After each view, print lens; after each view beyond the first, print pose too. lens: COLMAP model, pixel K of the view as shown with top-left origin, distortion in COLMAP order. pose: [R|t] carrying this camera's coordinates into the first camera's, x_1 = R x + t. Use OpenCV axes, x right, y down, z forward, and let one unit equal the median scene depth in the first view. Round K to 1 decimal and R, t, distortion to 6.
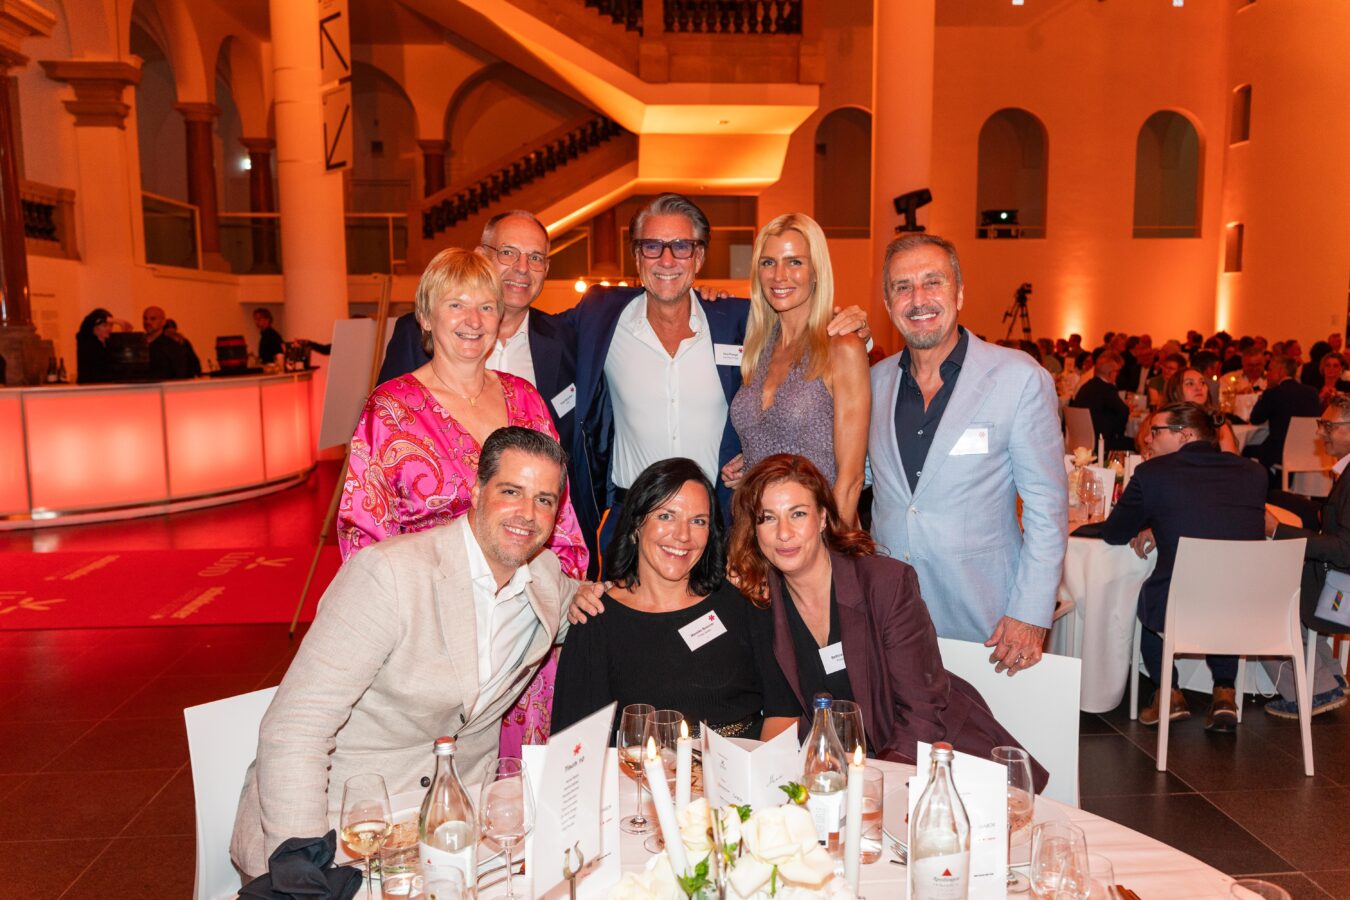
lens RADIAL K [[1064.9, 0, 679.3], [0, 1064.9, 453.7], [0, 0, 1]] dist [0.000728, 0.003253]
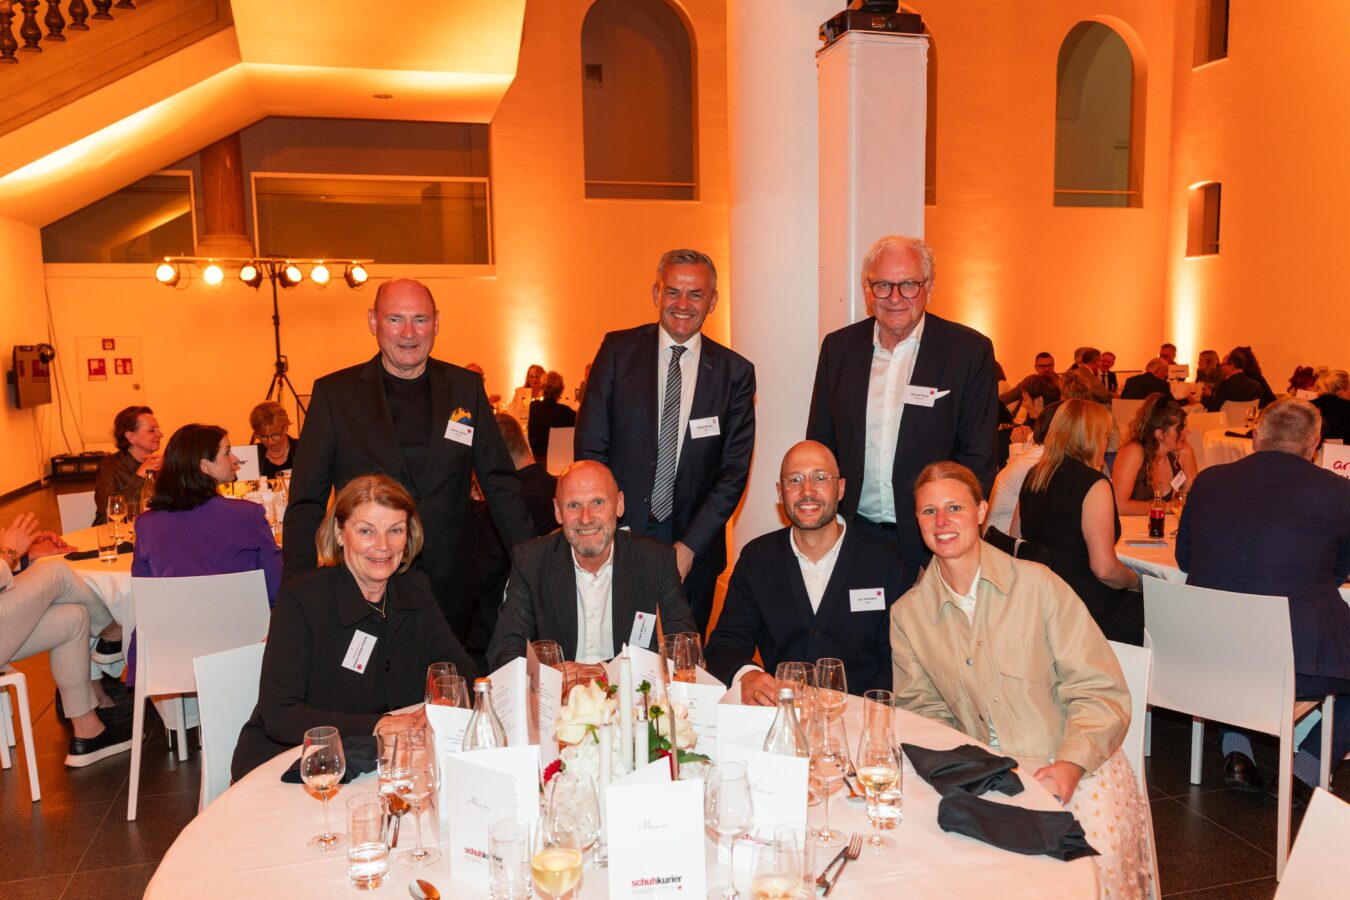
lens RADIAL K [[1064.9, 0, 679.3], [0, 1064.9, 453.7], [0, 0, 1]] dist [0.000728, 0.003253]
pose [[0.980483, -0.030604, 0.194209, 0.057545], [0.030807, 0.999523, 0.001974, -0.056240], [-0.194177, 0.004047, 0.980958, 0.403816]]
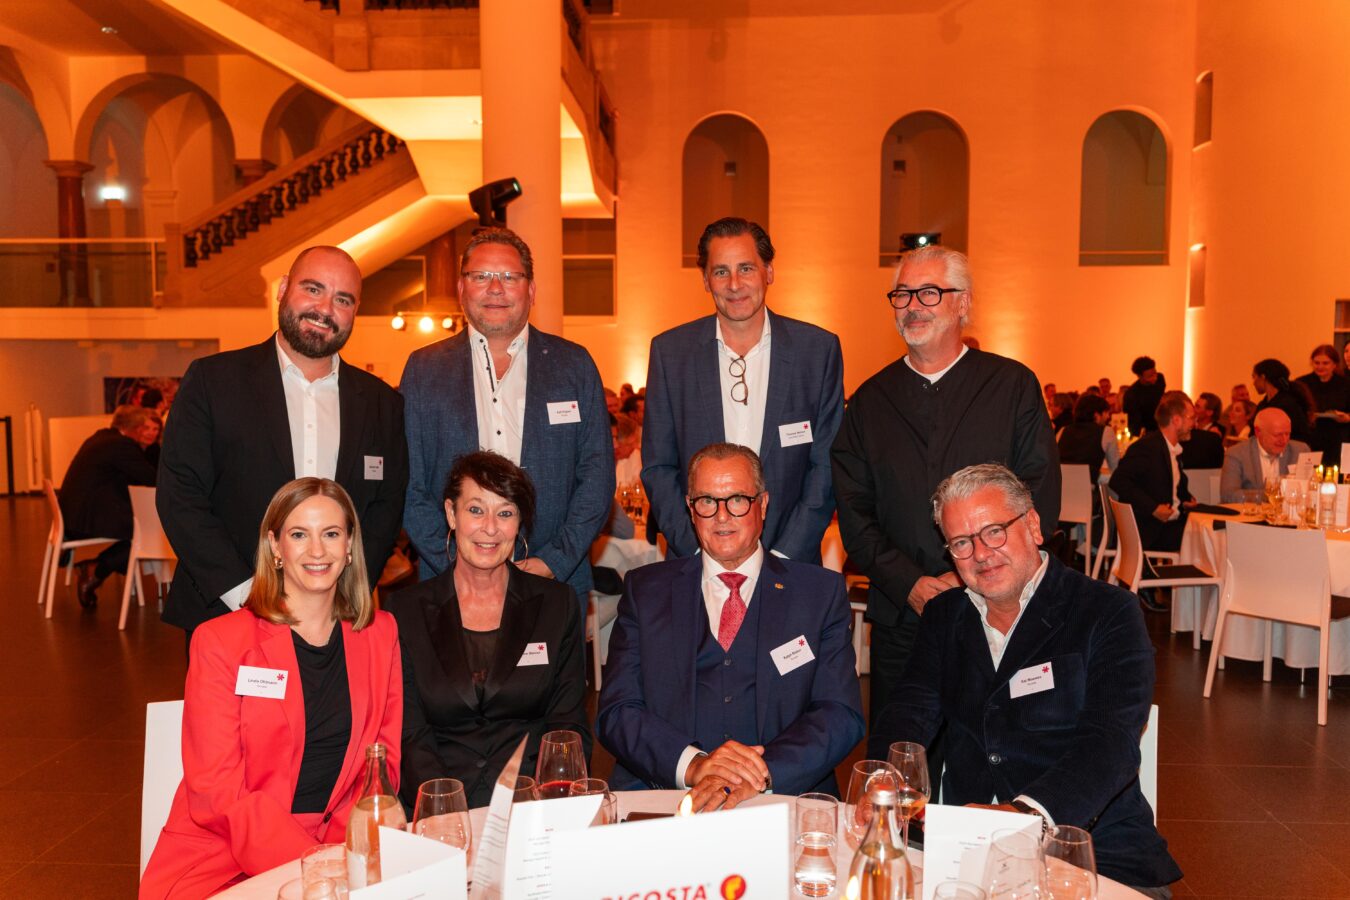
lens RADIAL K [[1064.9, 0, 679.3], [0, 1064.9, 453.7], [0, 0, 1]] dist [0.000728, 0.003253]
pose [[0.991618, 0.017600, -0.127996, 0.244553], [-0.022838, 0.998956, -0.039572, -0.021422], [0.127166, 0.042163, 0.990985, 0.173388]]
